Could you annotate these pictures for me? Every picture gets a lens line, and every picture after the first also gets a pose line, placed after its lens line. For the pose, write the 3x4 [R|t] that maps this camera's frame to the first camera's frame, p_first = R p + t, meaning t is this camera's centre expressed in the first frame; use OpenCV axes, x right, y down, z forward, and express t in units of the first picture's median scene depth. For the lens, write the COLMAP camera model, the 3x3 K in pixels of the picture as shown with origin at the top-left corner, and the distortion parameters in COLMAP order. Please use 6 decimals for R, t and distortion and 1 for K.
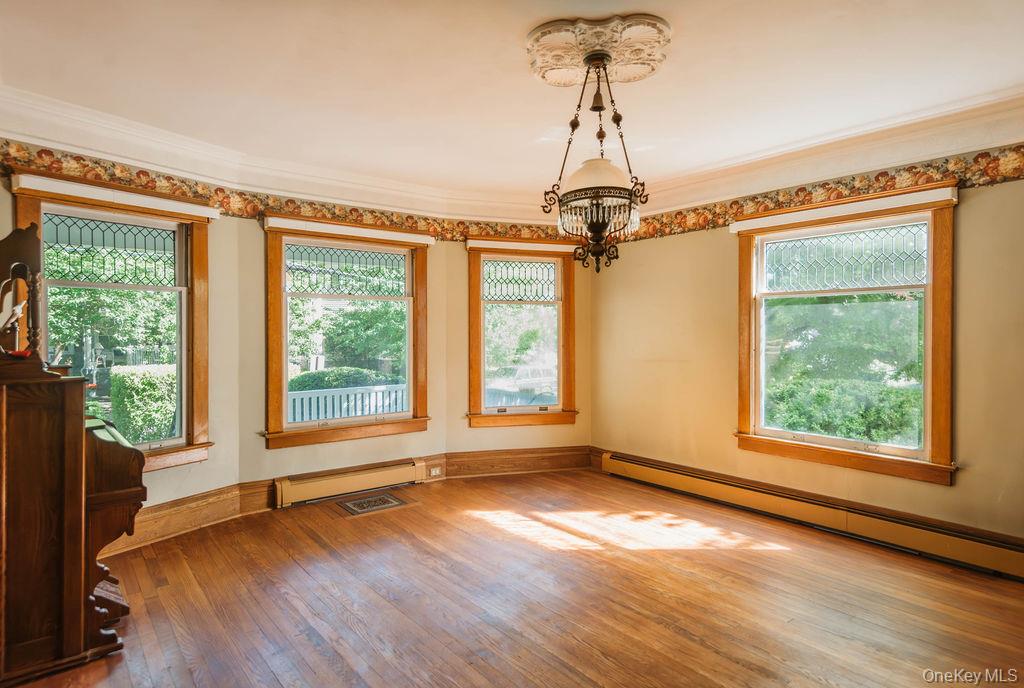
lens RADIAL K [[573.0, 0, 512.0], [0, 573.0, 340.5], [0, 0, 1]] dist [0.001334, 0.000541]
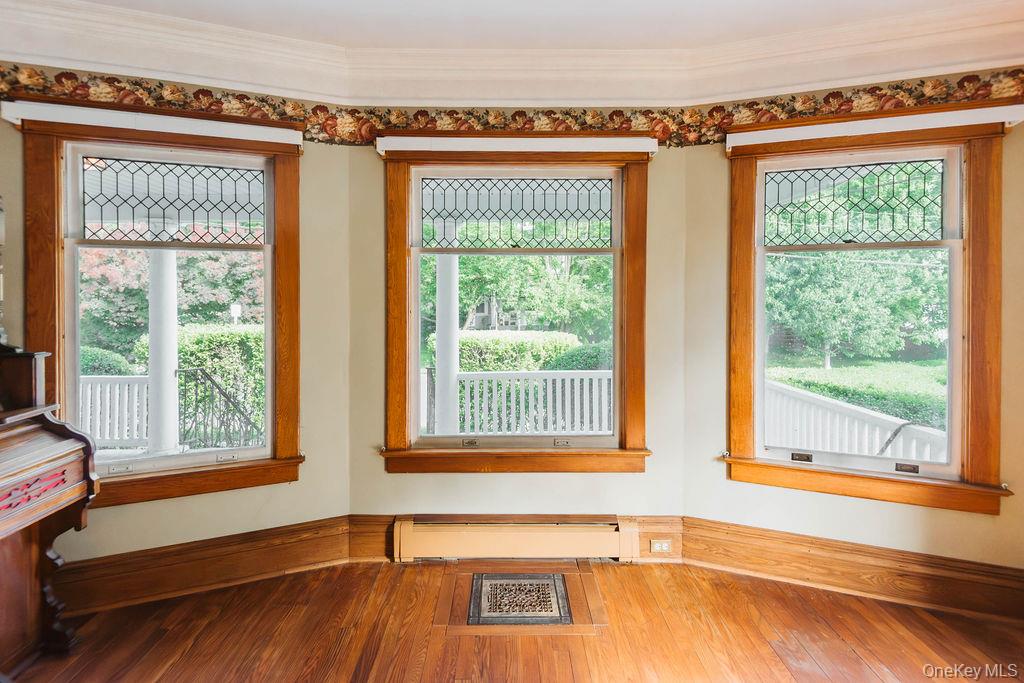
lens RADIAL K [[471.8, 0, 517.1], [0, 471.8, 308.1], [0, 0, 1]] dist [0.001657, -0.001517]
pose [[0.790133, 0.010090, -0.612853, 0.042219], [-0.009540, 0.999946, 0.004163, -0.012492], [0.612862, 0.002558, 0.790186, 0.542636]]
